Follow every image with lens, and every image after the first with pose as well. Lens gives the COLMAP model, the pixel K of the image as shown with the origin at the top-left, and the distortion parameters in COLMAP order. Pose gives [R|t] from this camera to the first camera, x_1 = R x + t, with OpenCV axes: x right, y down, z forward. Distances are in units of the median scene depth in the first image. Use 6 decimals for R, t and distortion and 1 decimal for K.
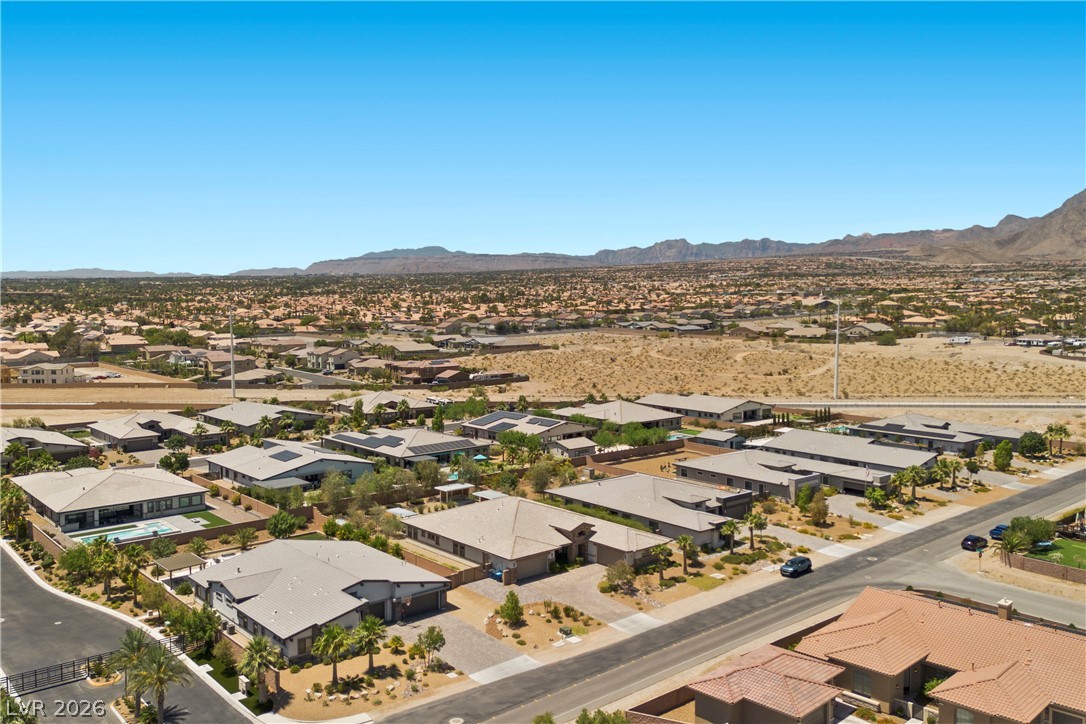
lens RADIAL K [[894.1, 0, 549.1], [0, 894.1, 360.4], [0, 0, 1]] dist [0.098282, -0.112680]
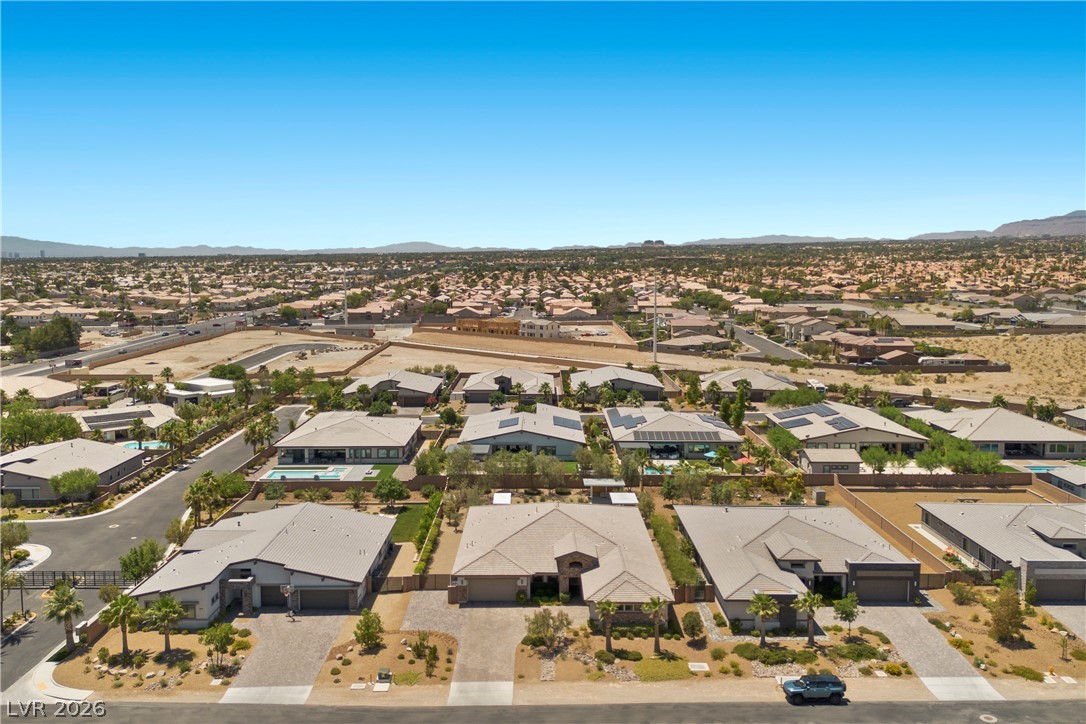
lens RADIAL K [[894.1, 0, 549.1], [0, 894.1, 360.4], [0, 0, 1]] dist [0.098282, -0.112680]
pose [[0.765208, 0.078553, -0.638973, 0.456682], [-0.053596, 0.996856, 0.058365, -0.029564], [0.641548, -0.010415, 0.767012, 0.332785]]
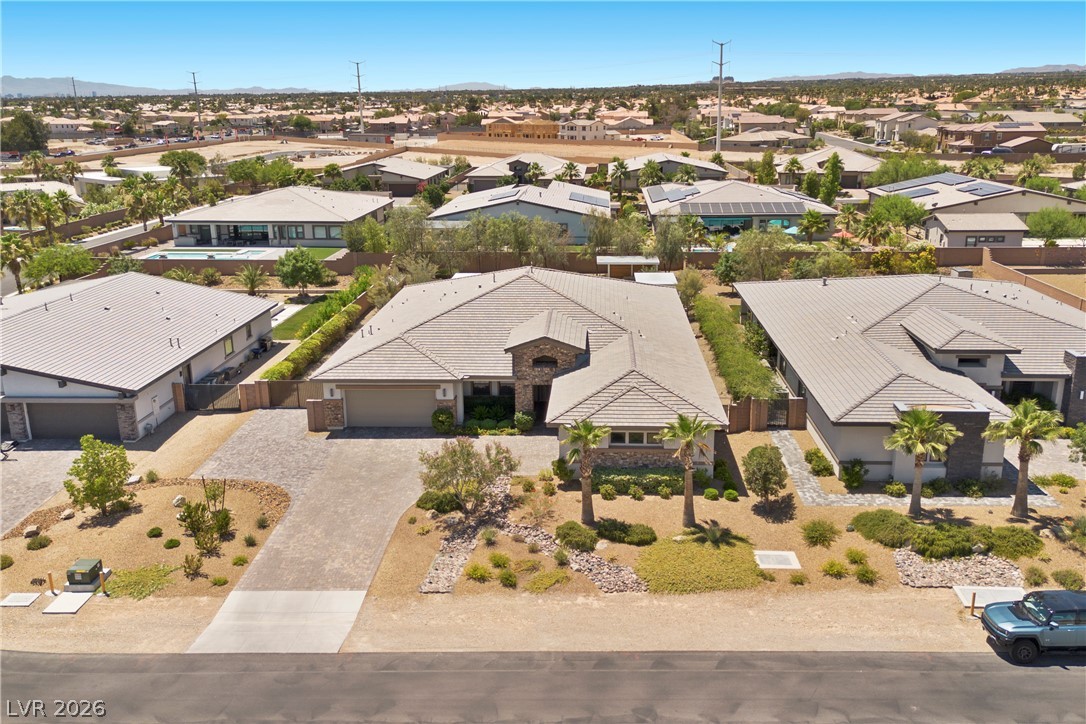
lens RADIAL K [[909.0, 0, 571.9], [0, 909.0, 327.0], [0, 0, 1]] dist [0.059556, -0.012185]
pose [[0.737111, 0.162758, -0.655879, 0.289029], [-0.045666, 0.980341, 0.191952, 0.083271], [0.674227, -0.111539, 0.730052, 0.619015]]
